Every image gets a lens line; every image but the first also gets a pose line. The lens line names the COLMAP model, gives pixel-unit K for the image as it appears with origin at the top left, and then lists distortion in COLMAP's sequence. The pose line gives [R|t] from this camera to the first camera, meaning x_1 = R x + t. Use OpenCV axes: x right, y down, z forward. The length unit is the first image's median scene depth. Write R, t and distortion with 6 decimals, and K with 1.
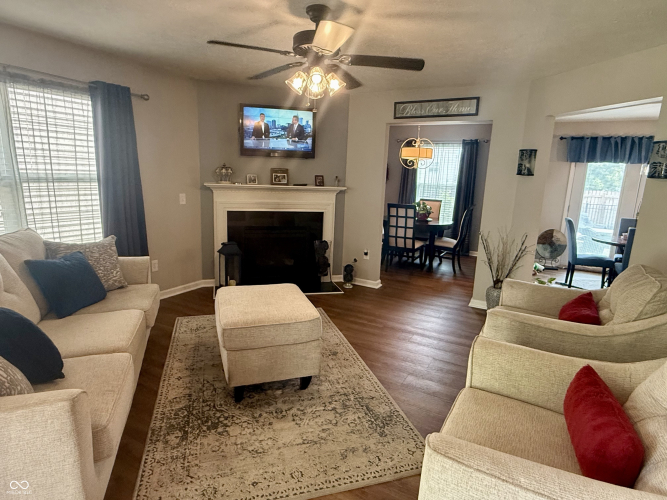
lens RADIAL K [[380.3, 0, 333.5], [0, 380.3, 250.0], [0, 0, 1]] dist [-0.001750, -0.000308]
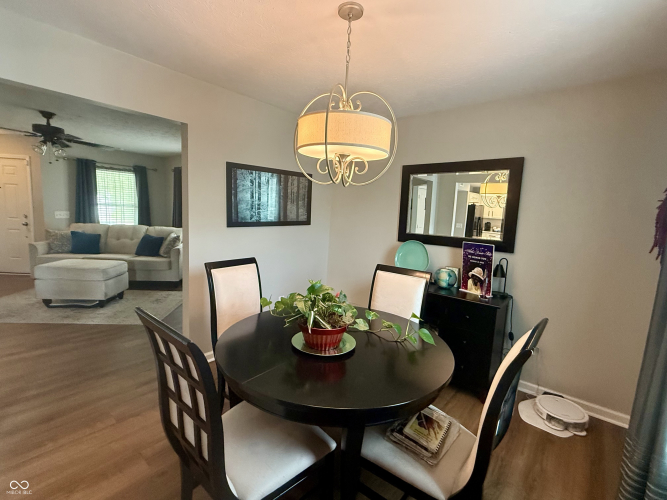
lens RADIAL K [[313.8, 0, 333.5], [0, 313.8, 250.0], [0, 0, 1]] dist [0.001200, 0.000022]
pose [[-0.187195, 0.082635, -0.978841, 1.202889], [-0.255218, 0.958145, 0.129696, -0.491990], [0.948589, 0.274096, -0.158271, 2.574863]]
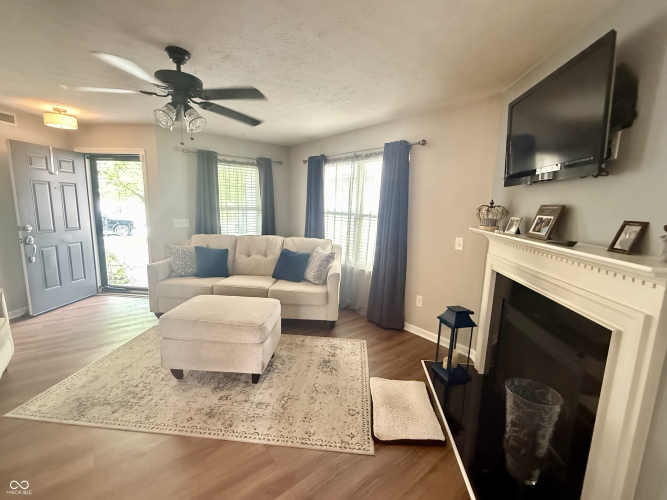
lens RADIAL K [[295.6, 0, 333.5], [0, 295.6, 250.0], [0, 0, 1]] dist [0.000639, 0.000209]
pose [[-0.369030, 0.104240, -0.923553, 0.571184], [-0.226664, 0.953593, 0.198200, -0.324399], [0.901355, 0.282478, -0.328278, 1.654199]]
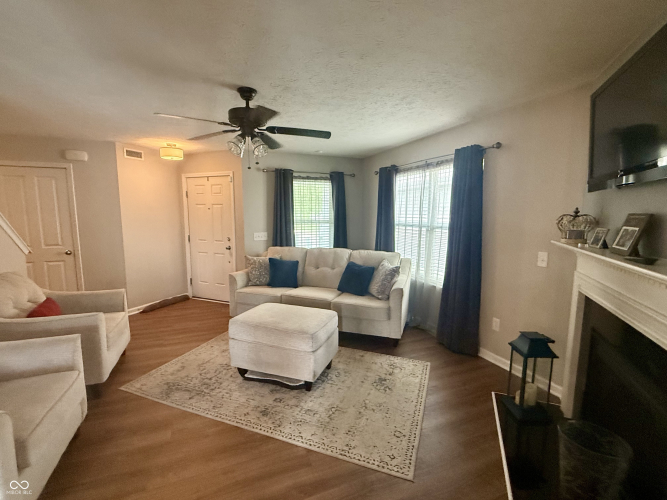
lens RADIAL K [[313.8, 0, 333.5], [0, 313.8, 250.0], [0, 0, 1]] dist [0.001200, 0.000022]
pose [[-0.618580, 0.062121, -0.783262, 0.569247], [-0.178911, 0.959546, 0.217397, -0.362859], [0.765081, 0.274612, -0.582442, 1.779185]]
